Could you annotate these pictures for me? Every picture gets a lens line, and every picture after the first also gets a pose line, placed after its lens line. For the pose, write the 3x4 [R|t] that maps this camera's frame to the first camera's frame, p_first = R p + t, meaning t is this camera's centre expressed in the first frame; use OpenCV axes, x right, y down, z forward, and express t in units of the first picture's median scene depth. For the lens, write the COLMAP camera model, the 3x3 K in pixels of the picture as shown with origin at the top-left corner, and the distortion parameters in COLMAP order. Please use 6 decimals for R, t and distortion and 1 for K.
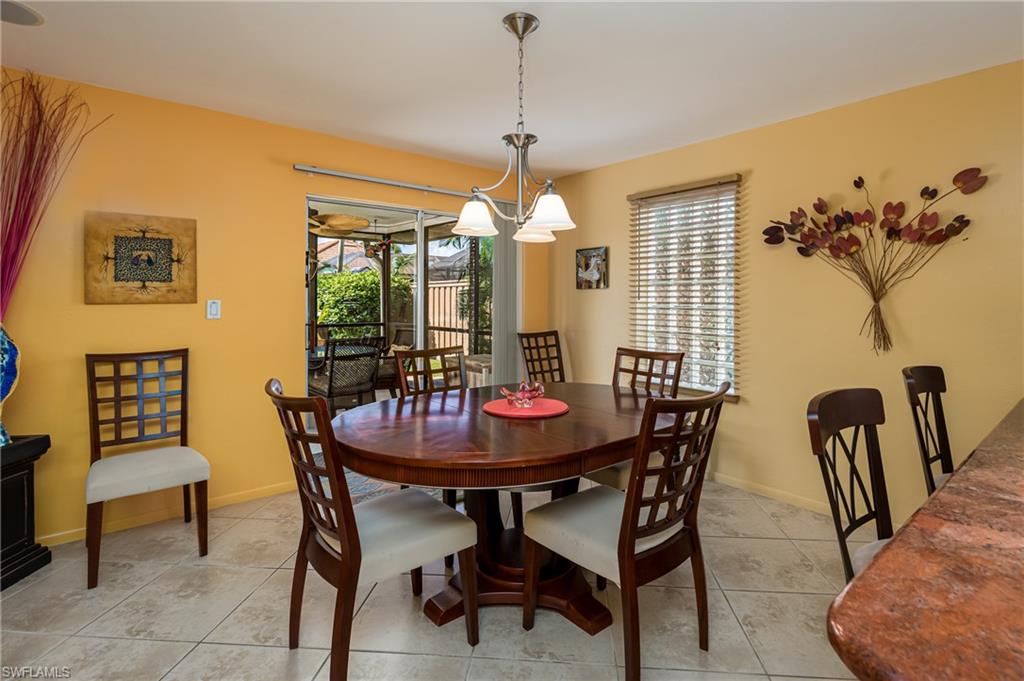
lens RADIAL K [[488.2, 0, 512.5], [0, 488.2, 300.1], [0, 0, 1]] dist [-0.002728, -0.000405]
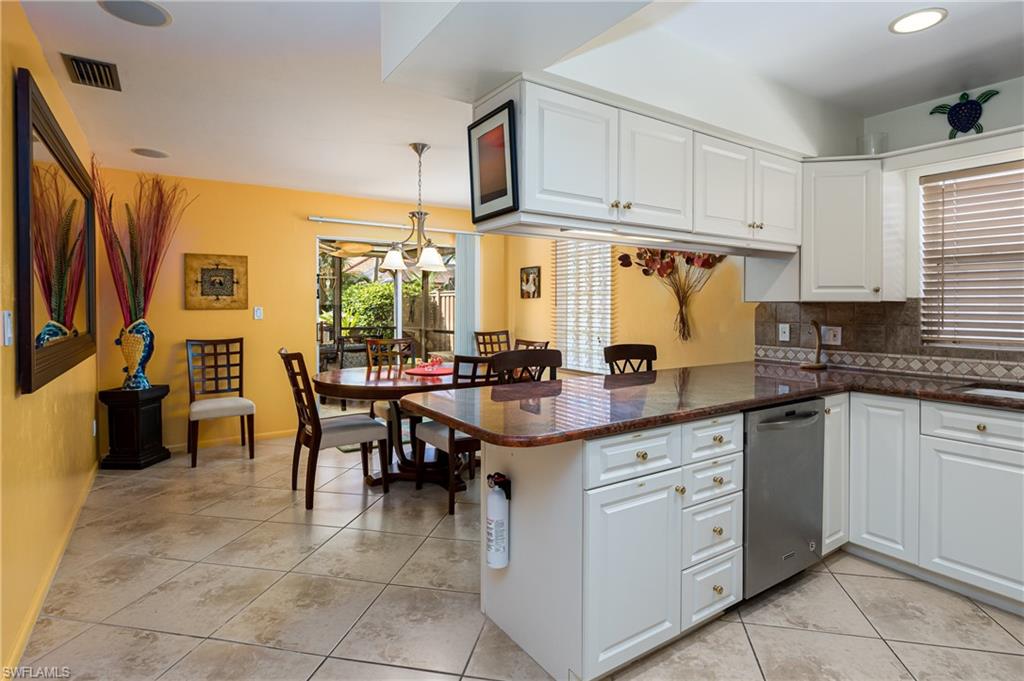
lens RADIAL K [[512.9, 0, 503.5], [0, 512.9, 310.4], [0, 0, 1]] dist [-0.014759, -0.000032]
pose [[0.992693, -0.001158, -0.120659, 0.391937], [0.001814, 0.999984, 0.005327, 0.003268], [0.120651, -0.005507, 0.992680, -0.569731]]
